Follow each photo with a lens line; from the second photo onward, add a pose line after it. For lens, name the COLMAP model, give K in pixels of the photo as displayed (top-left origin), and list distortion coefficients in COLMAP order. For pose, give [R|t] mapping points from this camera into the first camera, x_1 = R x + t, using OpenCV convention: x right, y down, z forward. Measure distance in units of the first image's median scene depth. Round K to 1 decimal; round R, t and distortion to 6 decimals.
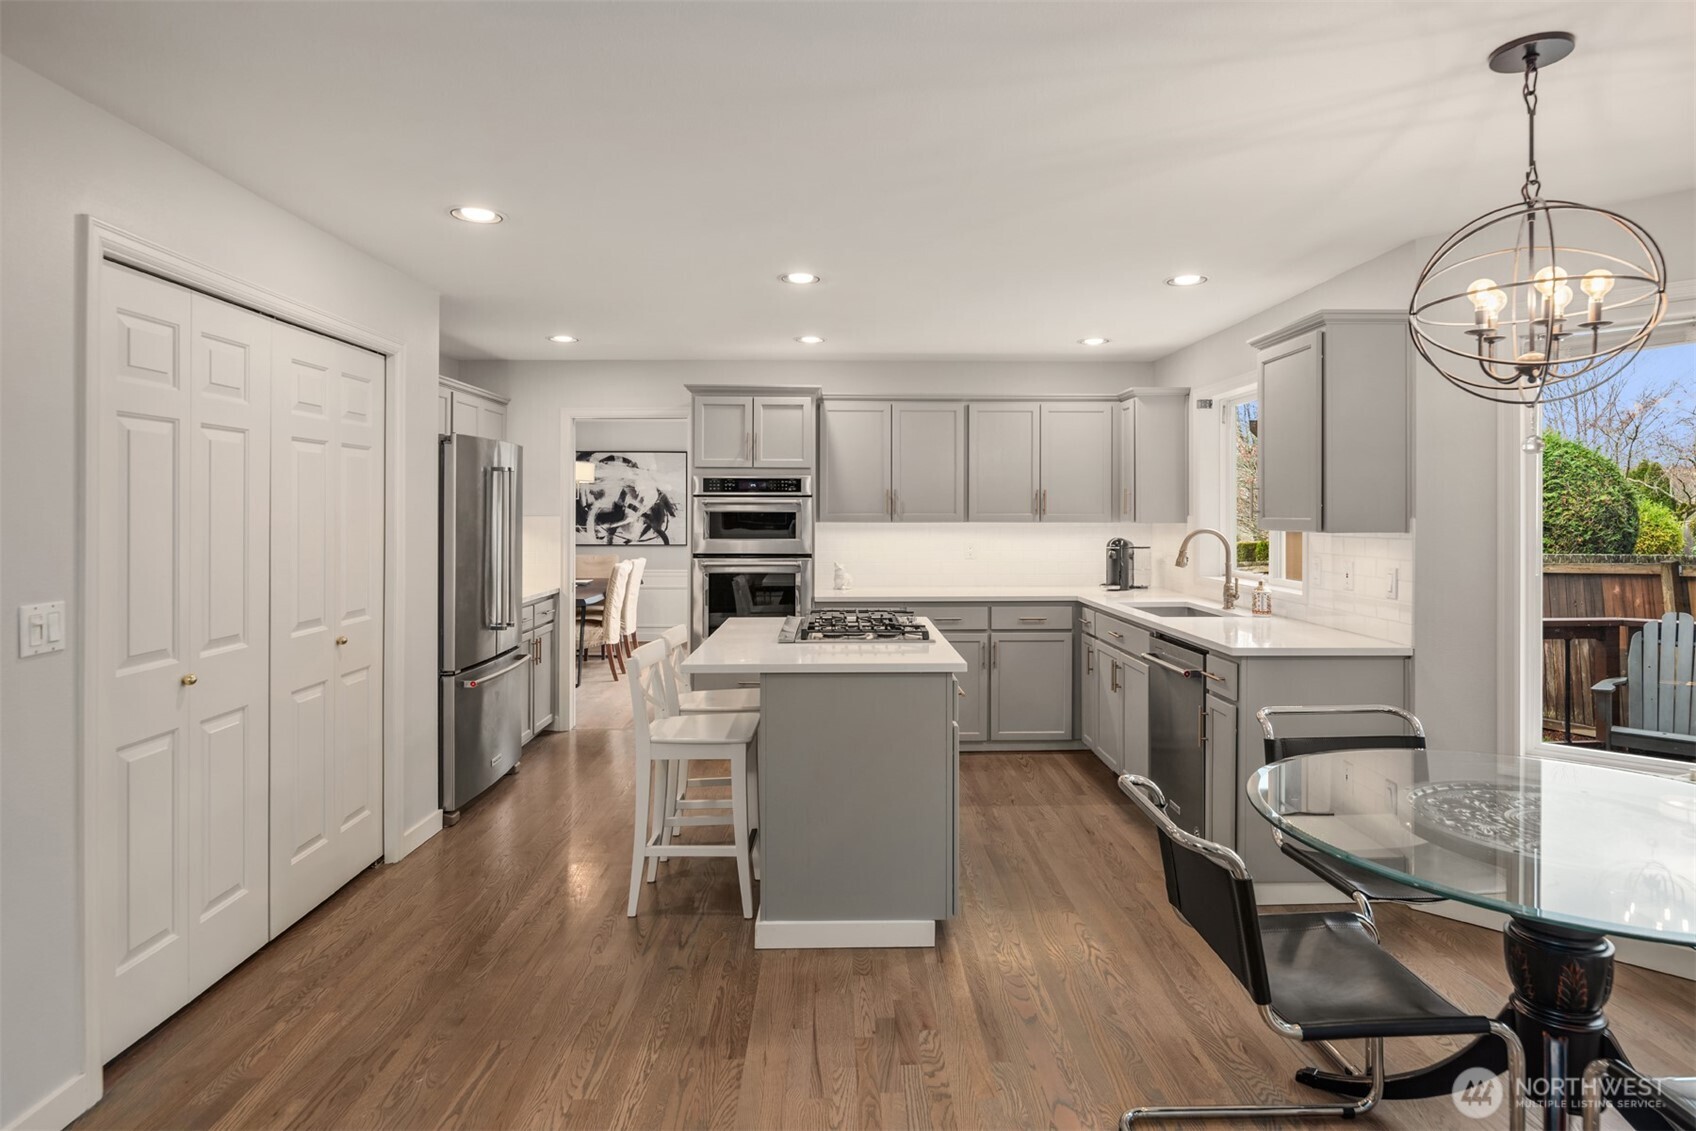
lens RADIAL K [[928.7, 0, 863.1], [0, 928.7, 509.8], [0, 0, 1]] dist [-0.005378, -0.002055]
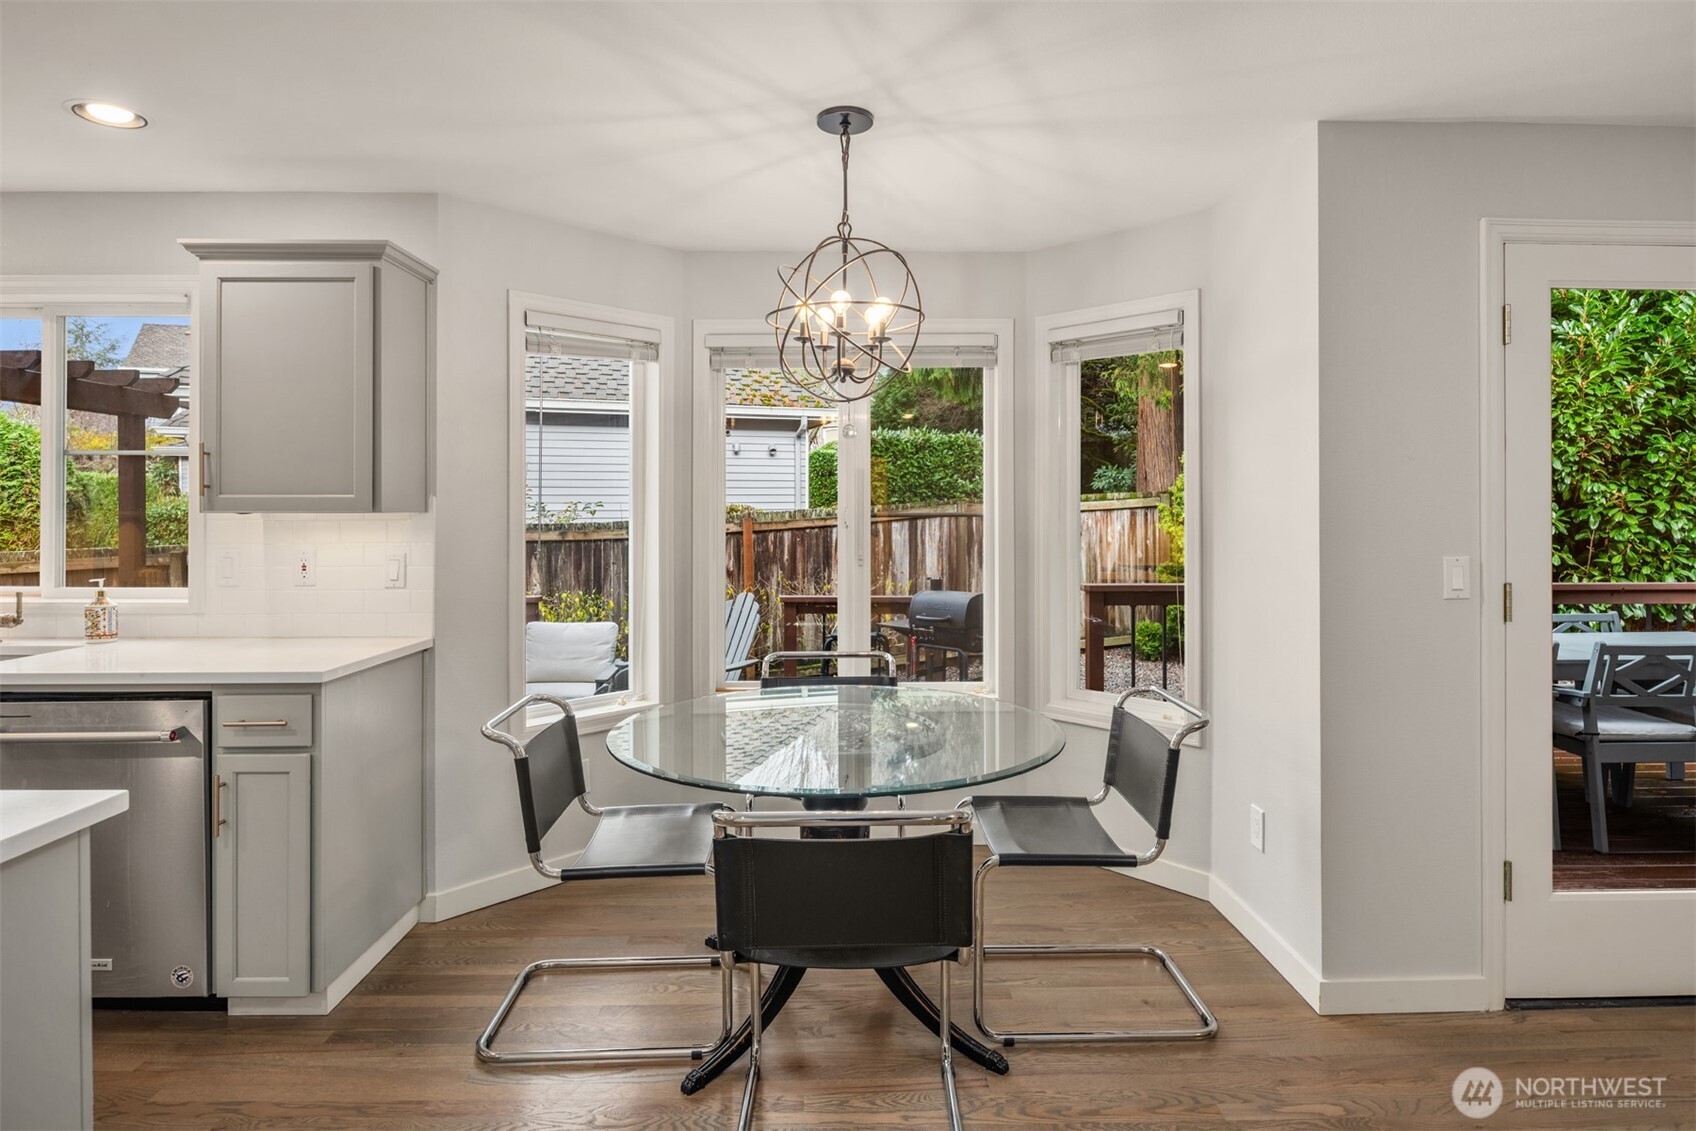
lens RADIAL K [[920.6, 0, 857.7], [0, 920.6, 513.2], [0, 0, 1]] dist [-0.004234, -0.003665]
pose [[0.000565, -0.001230, 0.999999, -0.193416], [-0.003190, 0.999994, 0.001232, 0.014000], [-0.999995, -0.003191, 0.000561, 0.356669]]
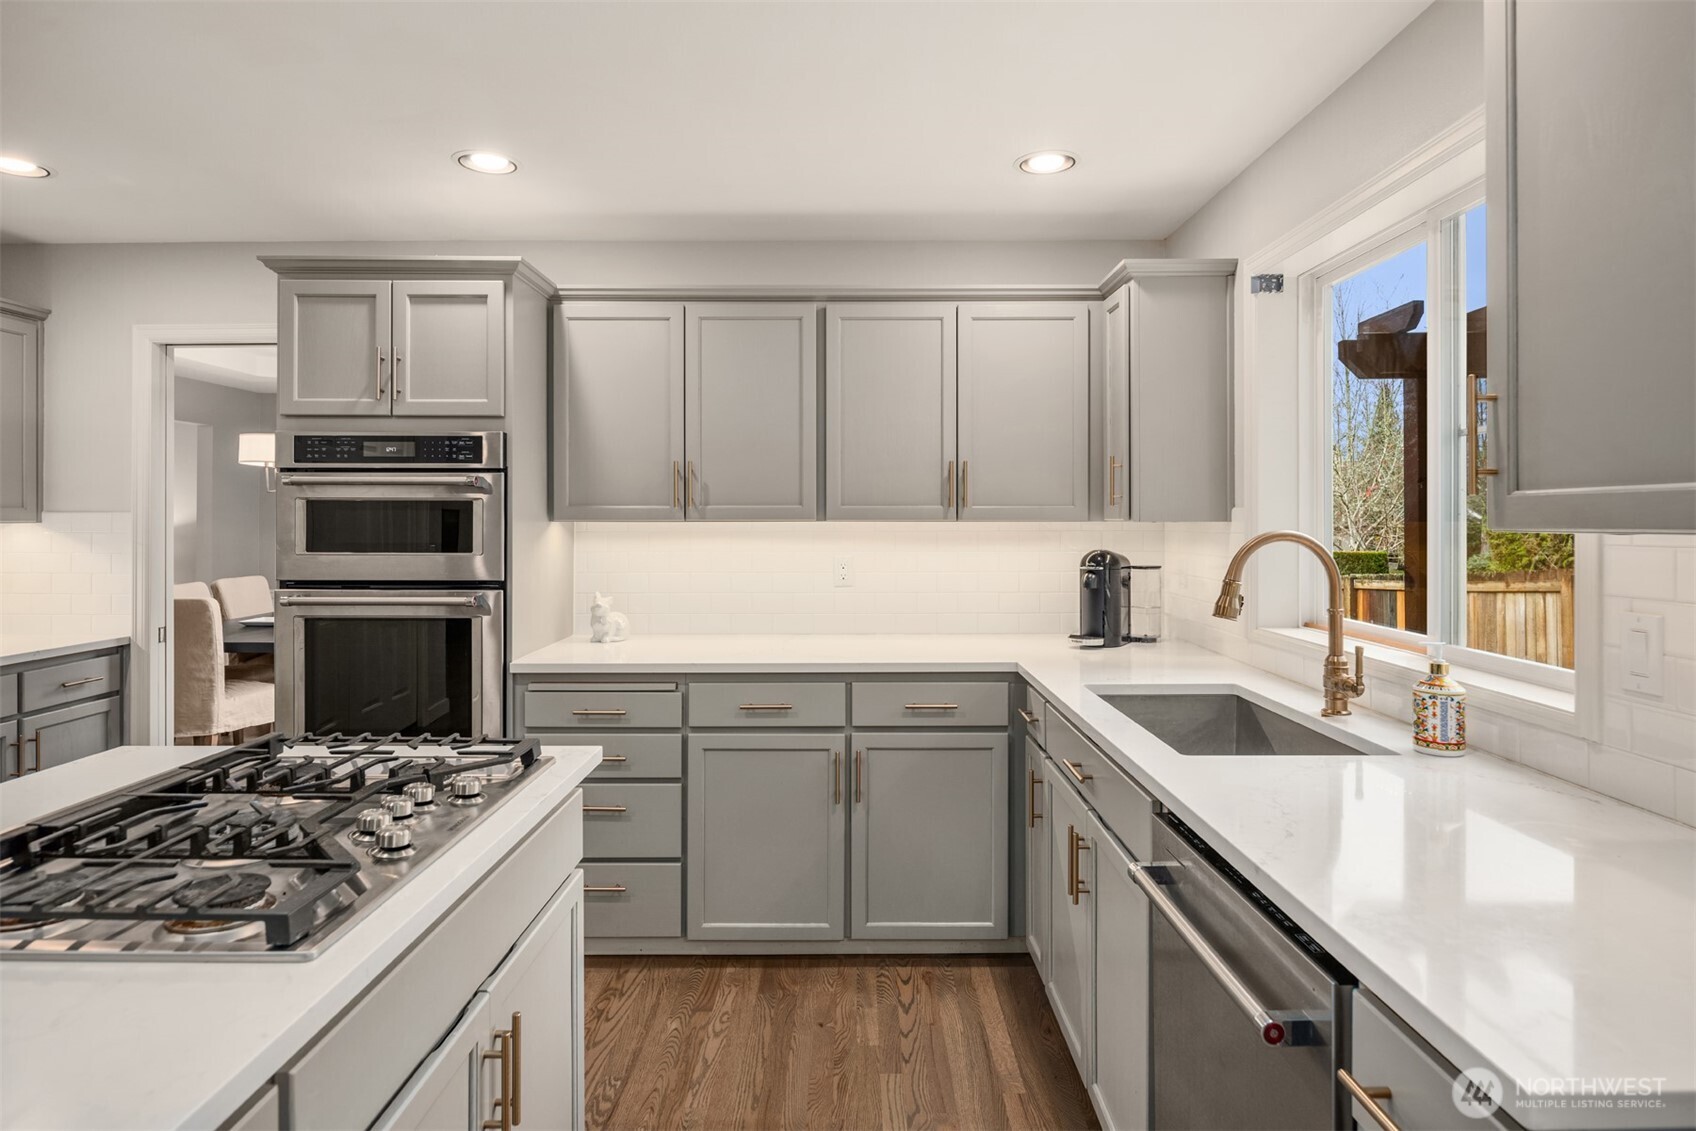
lens RADIAL K [[920.6, 0, 857.7], [0, 920.6, 513.2], [0, 0, 1]] dist [-0.004234, -0.003665]
pose [[0.999711, -0.000820, -0.024044, 0.153975], [0.000681, 0.999983, -0.005808, 0.012419], [0.024049, 0.005790, 0.999694, 0.484053]]
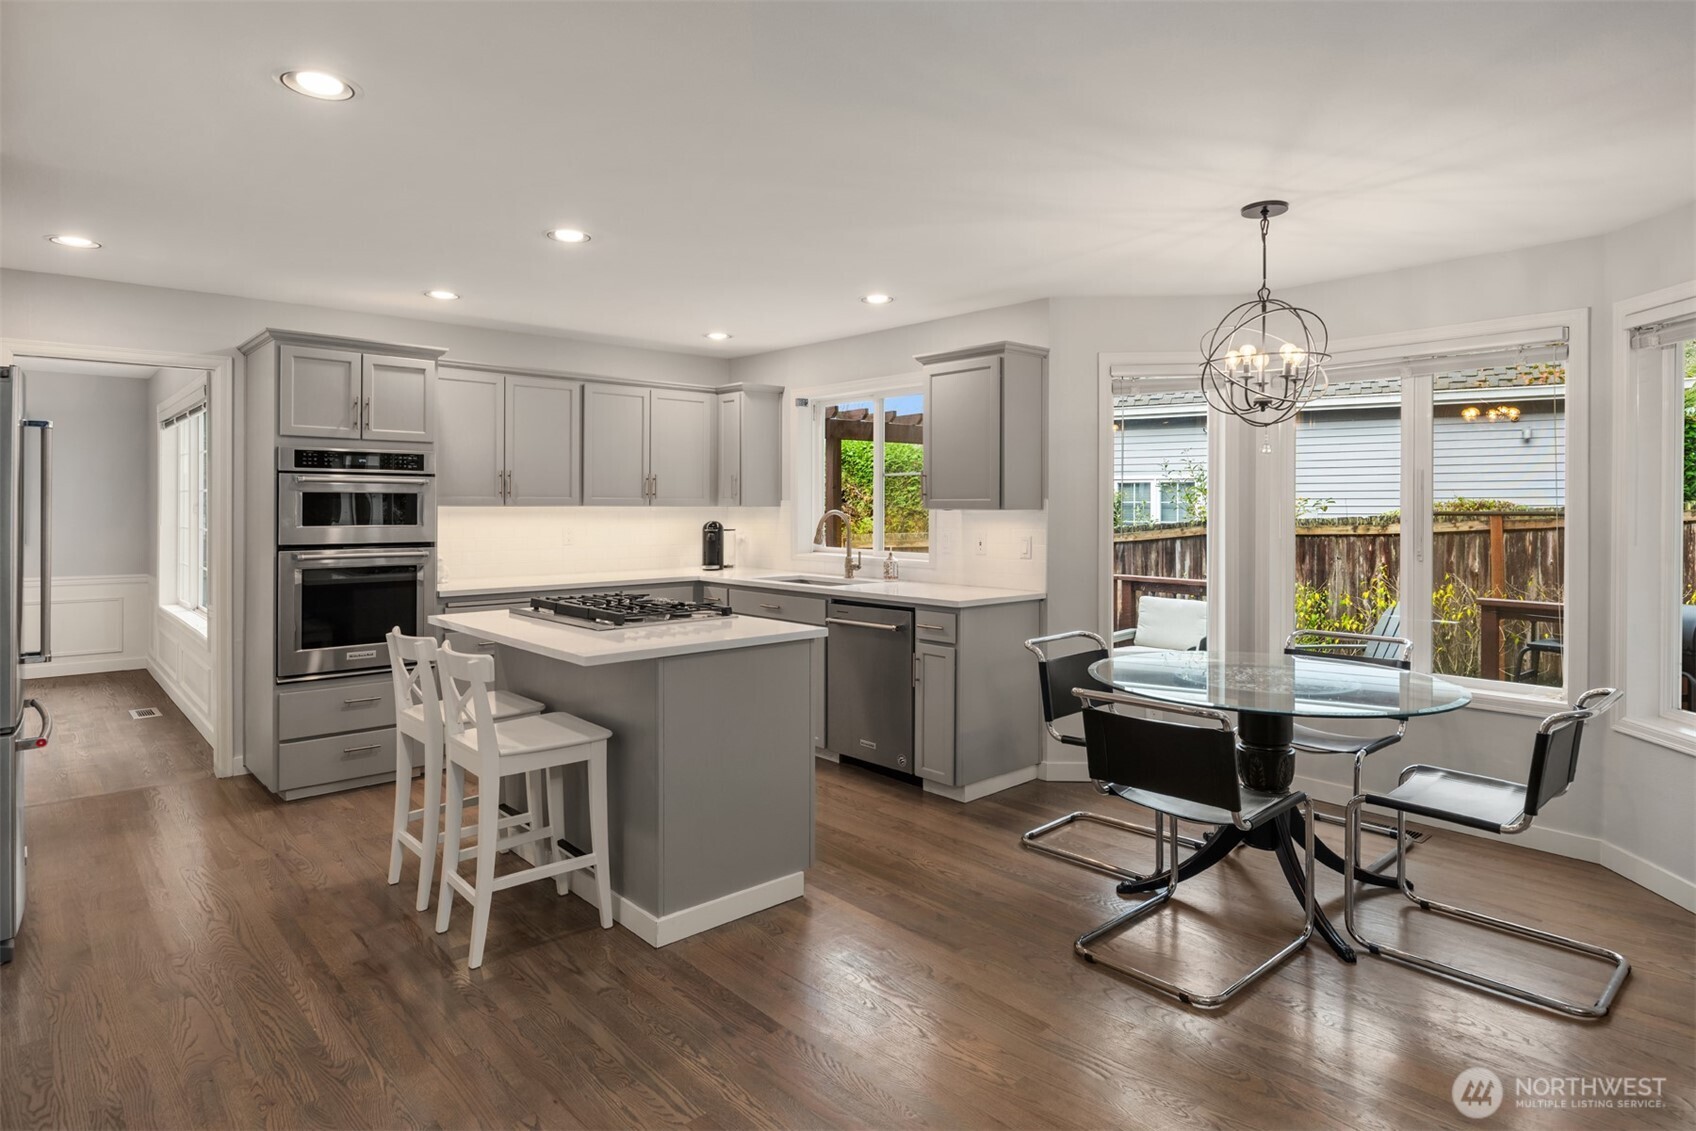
lens RADIAL K [[935.7, 0, 859.2], [0, 935.7, 507.0], [0, 0, 1]] dist [-0.002998, -0.001262]
pose [[0.752509, 0.000434, 0.658582, -0.329360], [-0.003357, 0.999989, 0.003176, 0.010631], [-0.658573, -0.004601, 0.752503, 0.082240]]
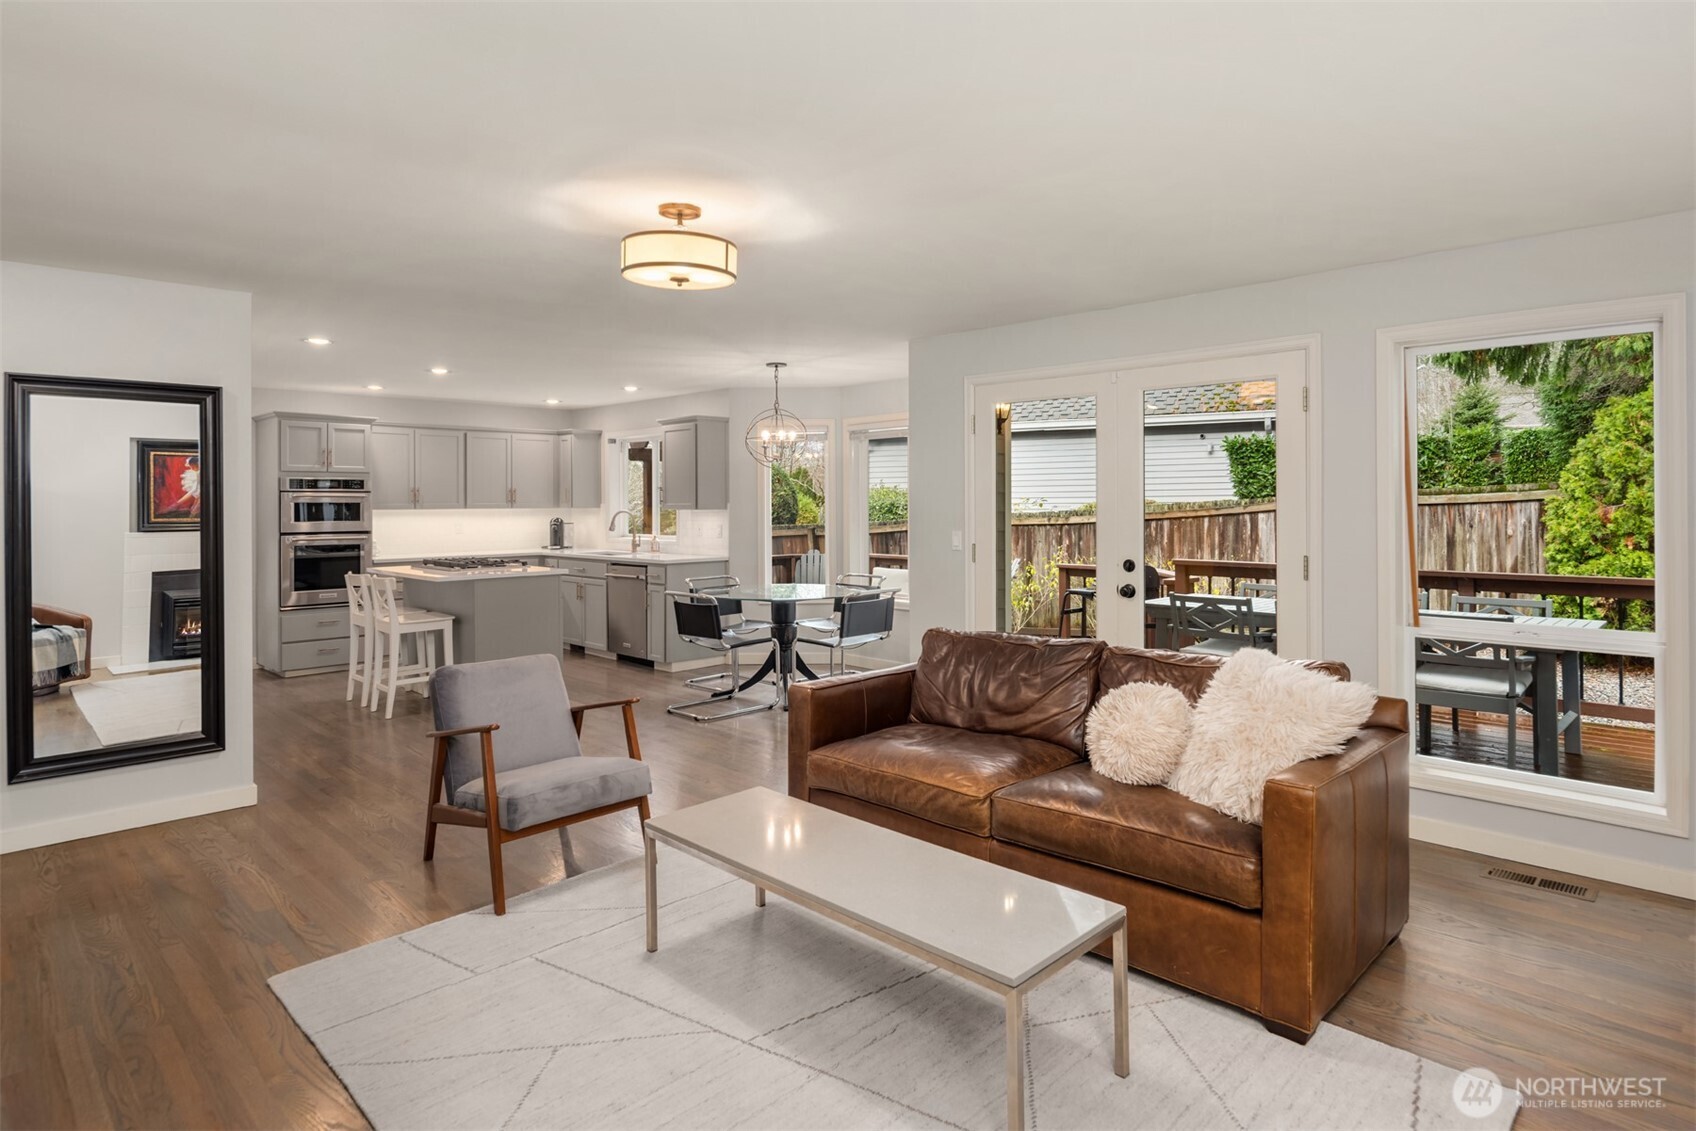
lens RADIAL K [[935.7, 0, 859.2], [0, 935.7, 507.0], [0, 0, 1]] dist [-0.002998, -0.001262]
pose [[0.720251, -0.007283, 0.693675, -0.525379], [0.002523, 0.999966, 0.007879, -0.000207], [-0.693709, -0.003925, 0.720245, -0.611960]]
